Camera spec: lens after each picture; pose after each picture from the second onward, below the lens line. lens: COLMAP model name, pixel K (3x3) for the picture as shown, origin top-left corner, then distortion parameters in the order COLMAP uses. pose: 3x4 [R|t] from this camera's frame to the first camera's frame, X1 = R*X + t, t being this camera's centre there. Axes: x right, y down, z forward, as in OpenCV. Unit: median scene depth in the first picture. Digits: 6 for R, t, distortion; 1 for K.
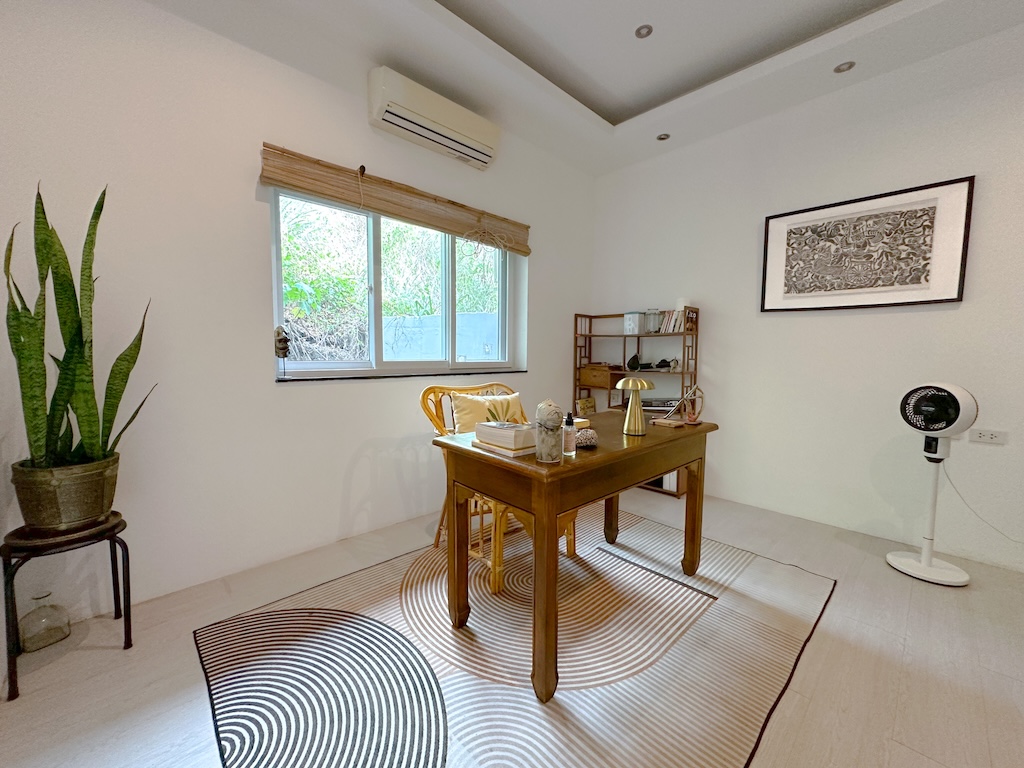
lens RADIAL K [[408.7, 0, 510.7], [0, 408.7, 383.7], [0, 0, 1]] dist [-0.002645, 0.000357]
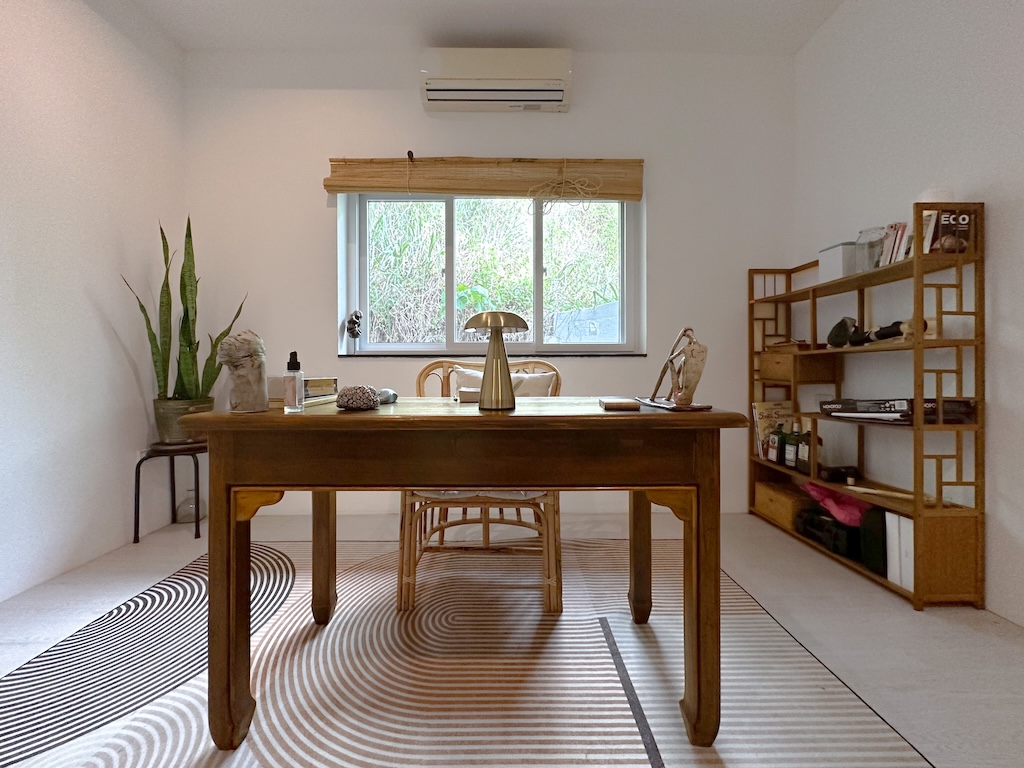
lens RADIAL K [[419.5, 0, 511.8], [0, 419.5, 372.5], [0, 0, 1]] dist [-0.001032, -0.000206]
pose [[0.733476, -0.008736, -0.679659, 0.443667], [-0.043434, 0.997272, -0.059691, 0.066433], [0.678326, 0.073302, 0.731095, 0.350239]]
